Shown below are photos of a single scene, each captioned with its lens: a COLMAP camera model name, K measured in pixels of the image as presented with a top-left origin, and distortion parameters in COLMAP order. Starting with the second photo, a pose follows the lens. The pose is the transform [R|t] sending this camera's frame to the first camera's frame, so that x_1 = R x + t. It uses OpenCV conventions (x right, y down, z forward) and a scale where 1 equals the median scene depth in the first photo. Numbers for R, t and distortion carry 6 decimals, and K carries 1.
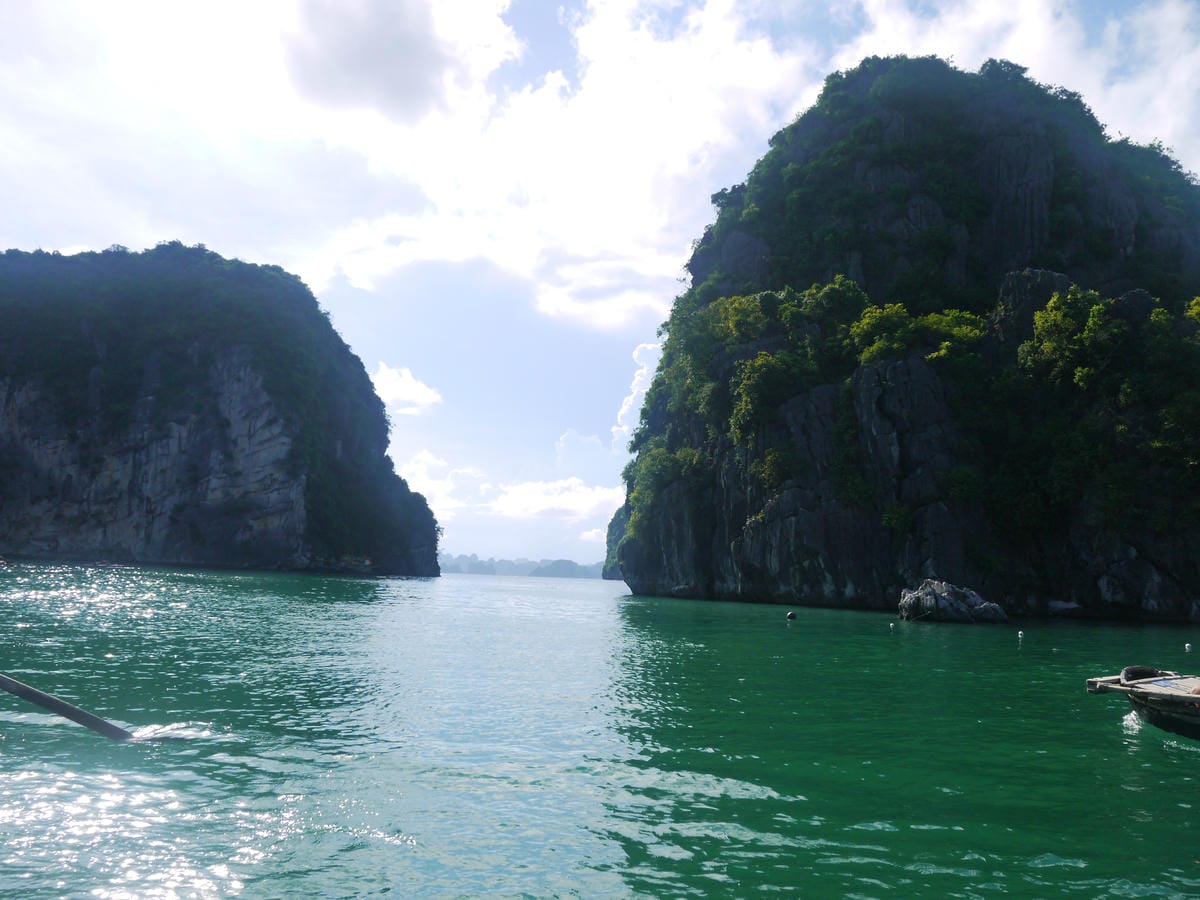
lens RADIAL K [[1005.2, 0, 593.8], [0, 1005.2, 451.0], [0, 0, 1]] dist [-0.064187, 0.037547]
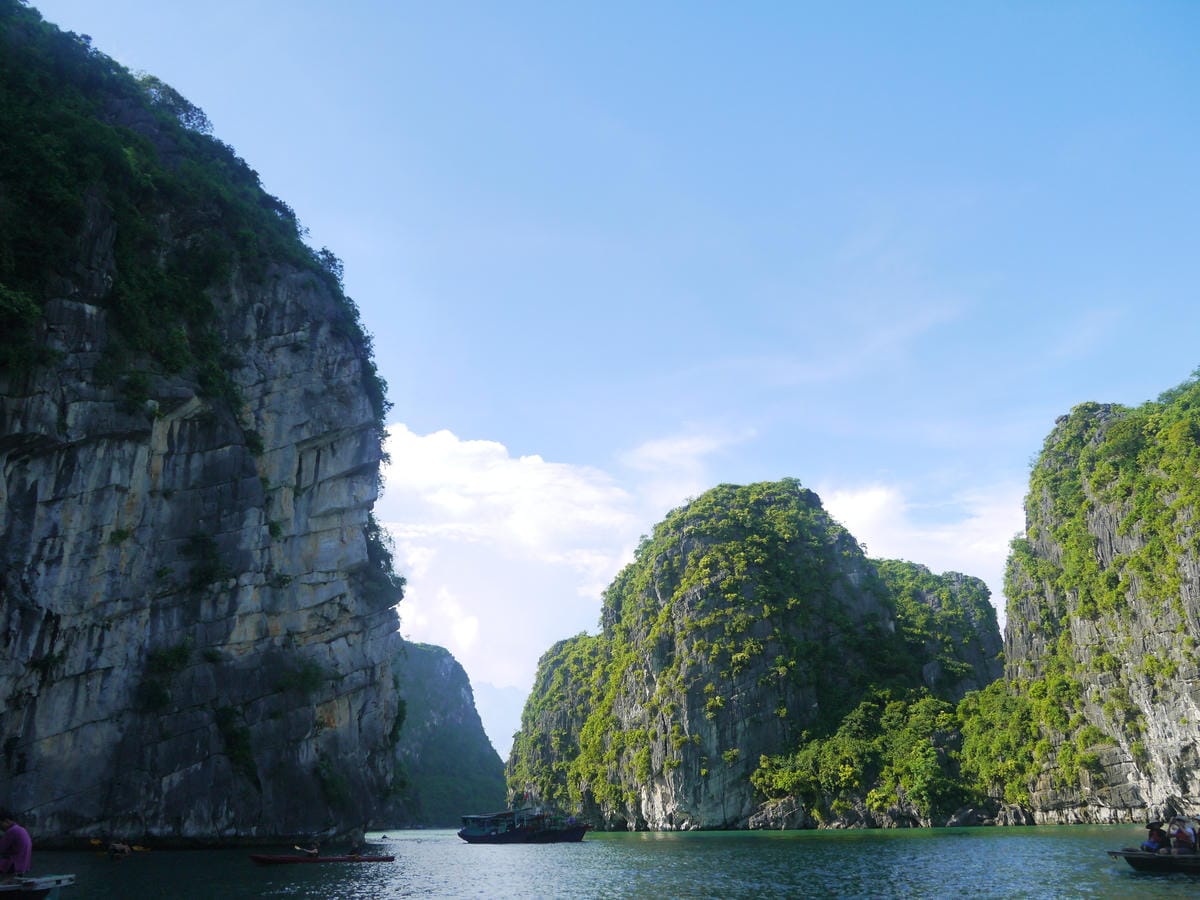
lens RADIAL K [[1005.2, 0, 600.3], [0, 1005.2, 449.2], [0, 0, 1]] dist [-0.064187, 0.037547]
pose [[0.528159, 0.255204, 0.809889, -0.552345], [-0.079398, 0.964432, -0.252123, 0.054463], [-0.845426, 0.068858, 0.529636, 0.623311]]
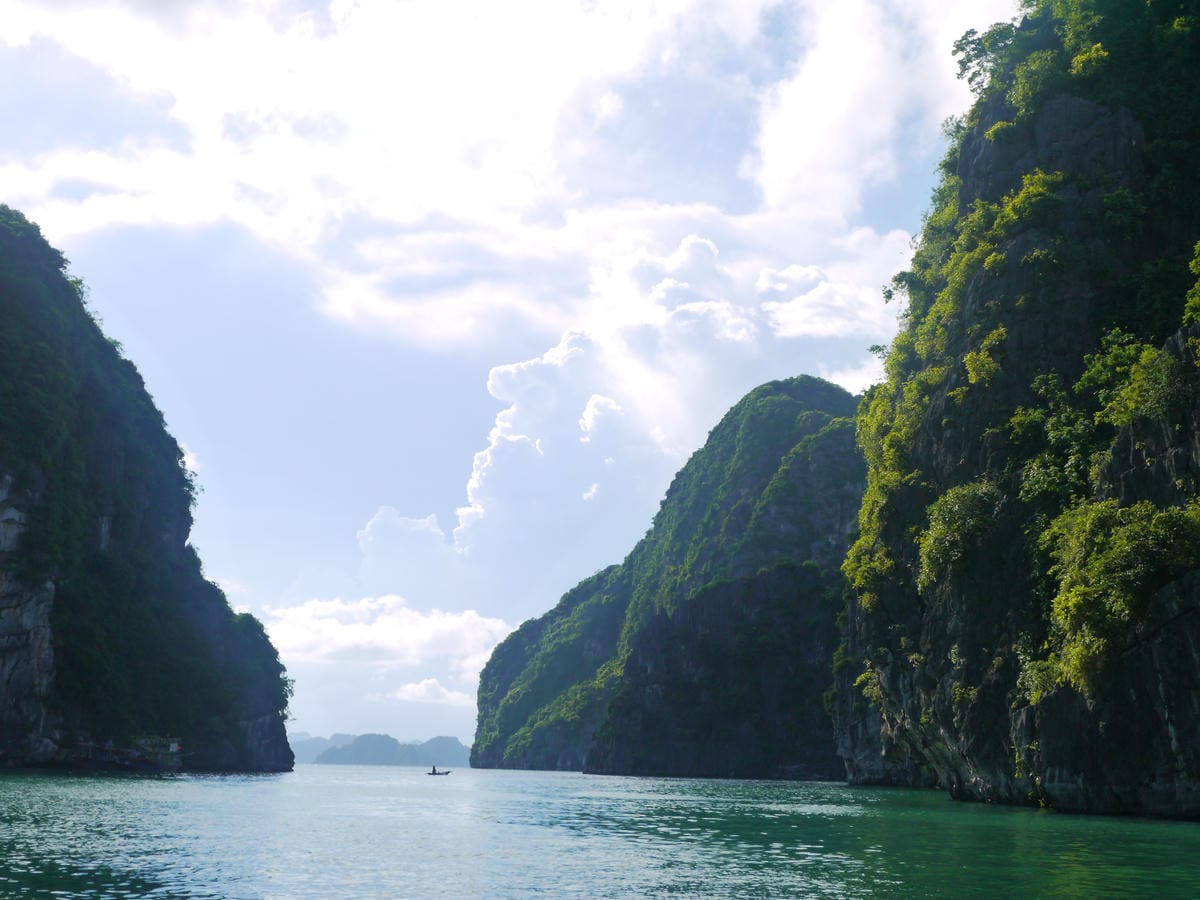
lens RADIAL K [[1671.2, 0, 608.5], [0, 1671.2, 449.9], [0, 0, 1]] dist [0.012403, 0.000000]
pose [[0.993337, 0.003210, 0.115202, -0.090689], [0.003588, 0.998266, -0.058754, 0.006965], [-0.115191, 0.058776, 0.991603, 0.082586]]
